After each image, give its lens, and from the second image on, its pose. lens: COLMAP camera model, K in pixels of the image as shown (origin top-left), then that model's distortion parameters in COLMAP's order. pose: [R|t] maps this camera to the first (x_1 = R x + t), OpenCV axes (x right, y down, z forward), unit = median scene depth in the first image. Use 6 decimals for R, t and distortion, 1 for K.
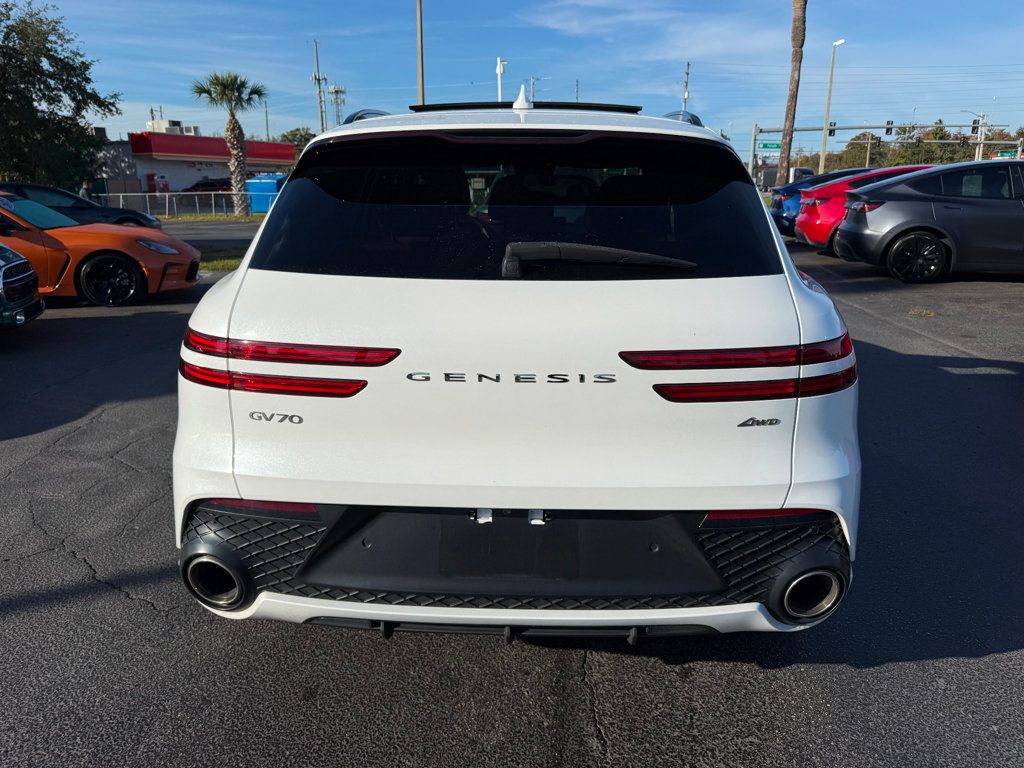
lens RADIAL K [[738.0, 0, 518.7], [0, 738.0, 386.2], [0, 0, 1]] dist [0.001432, -0.010124]
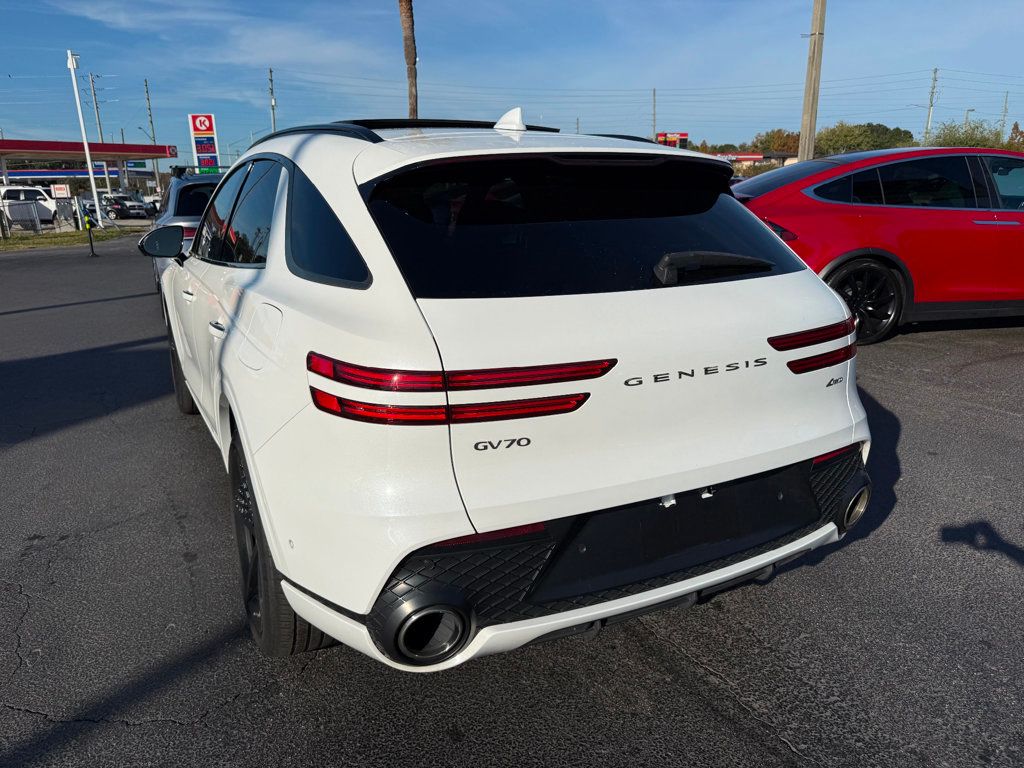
lens RADIAL K [[738.0, 0, 518.7], [0, 738.0, 386.2], [0, 0, 1]] dist [0.001432, -0.010124]
pose [[0.863556, -0.137482, 0.485150, -0.579542], [0.142297, 0.989453, 0.027105, -0.042680], [-0.483759, 0.045629, 0.874011, 0.096011]]
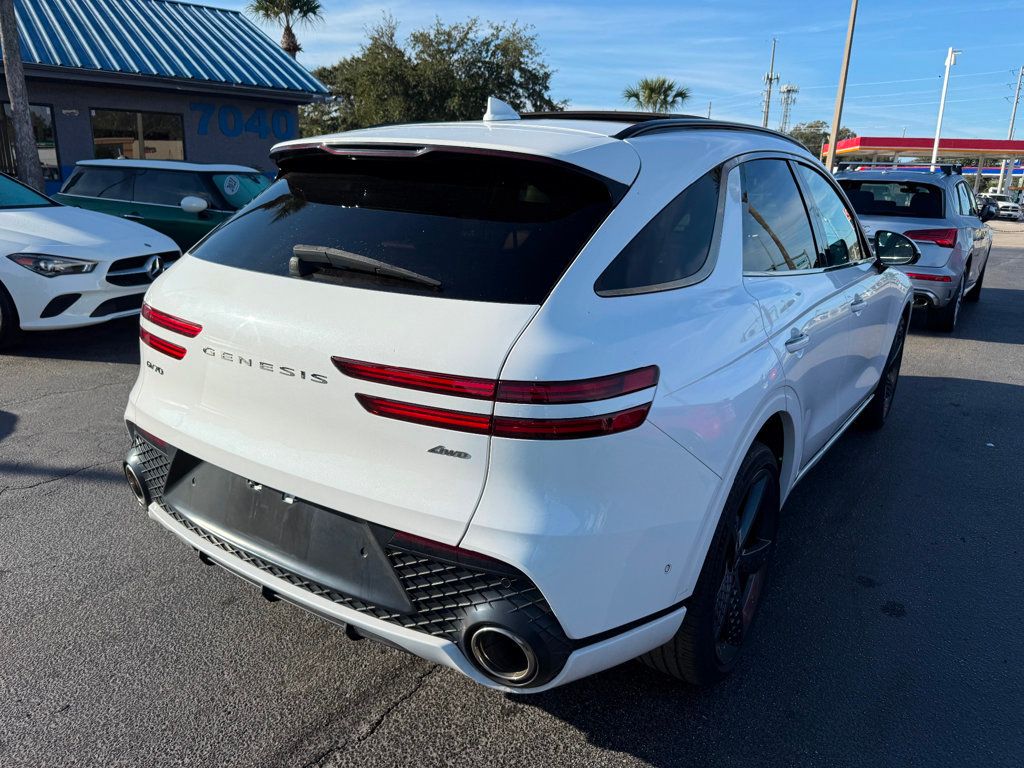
lens RADIAL K [[740.2, 0, 512.0], [0, 740.2, 384.0], [0, 0, 1]] dist [-0.003830, -0.007503]
pose [[0.841993, 0.168869, -0.512379, 0.643350], [-0.170758, 0.984339, 0.043809, -0.069246], [0.511752, 0.050606, 0.857641, 0.160512]]
